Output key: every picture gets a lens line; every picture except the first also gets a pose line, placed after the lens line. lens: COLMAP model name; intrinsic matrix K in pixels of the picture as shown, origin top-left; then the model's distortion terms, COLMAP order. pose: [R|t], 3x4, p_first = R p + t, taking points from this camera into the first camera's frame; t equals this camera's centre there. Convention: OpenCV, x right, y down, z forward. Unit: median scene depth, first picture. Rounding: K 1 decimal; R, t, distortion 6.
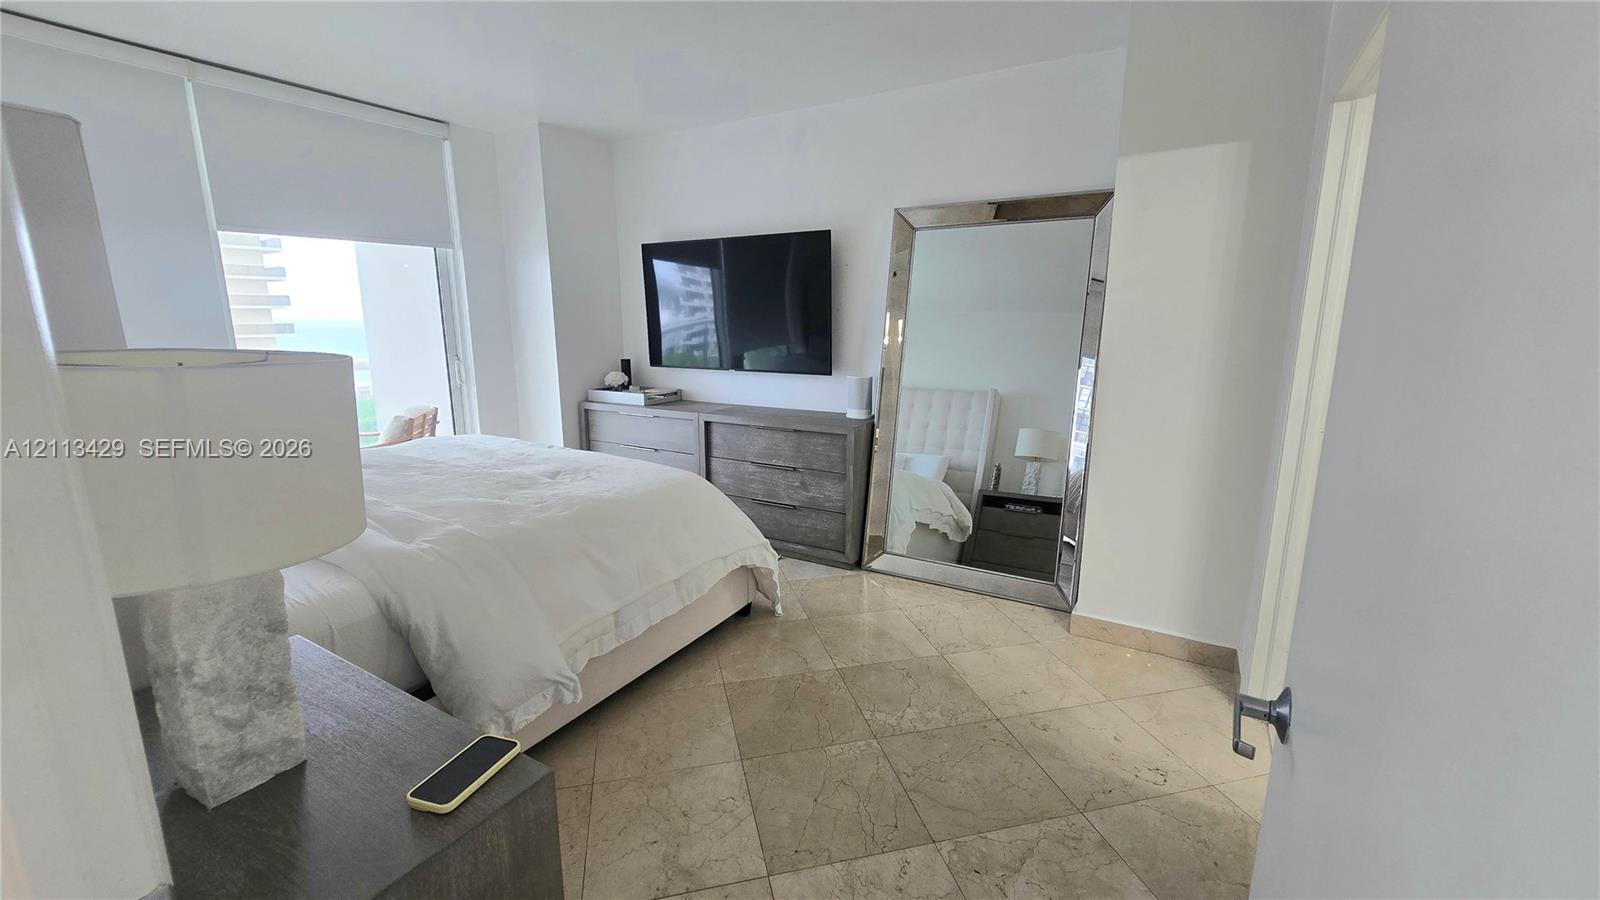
lens RADIAL K [[649.1, 0, 794.8], [0, 649.1, 448.3], [0, 0, 1]] dist [-0.007523, 0.002353]
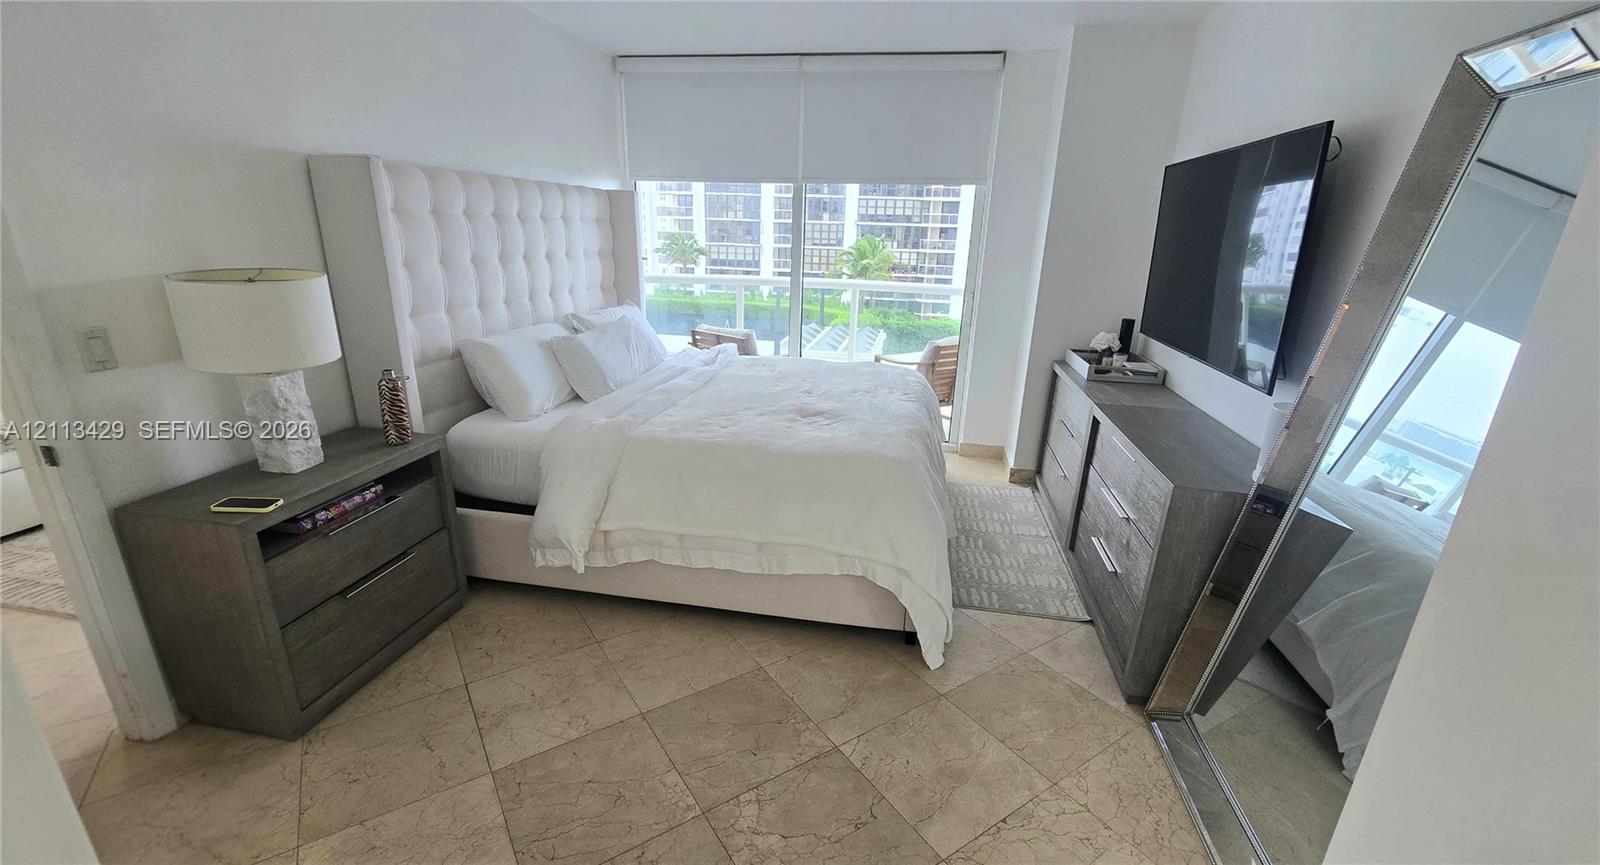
lens RADIAL K [[647.0, 0, 785.8], [0, 647.0, 456.6], [0, 0, 1]] dist [-0.002557, -0.001077]
pose [[0.360072, 0.324689, -0.874600, 0.673371], [-0.219881, 0.940608, 0.258669, -0.189467], [0.906642, 0.099168, 0.410079, 0.664856]]
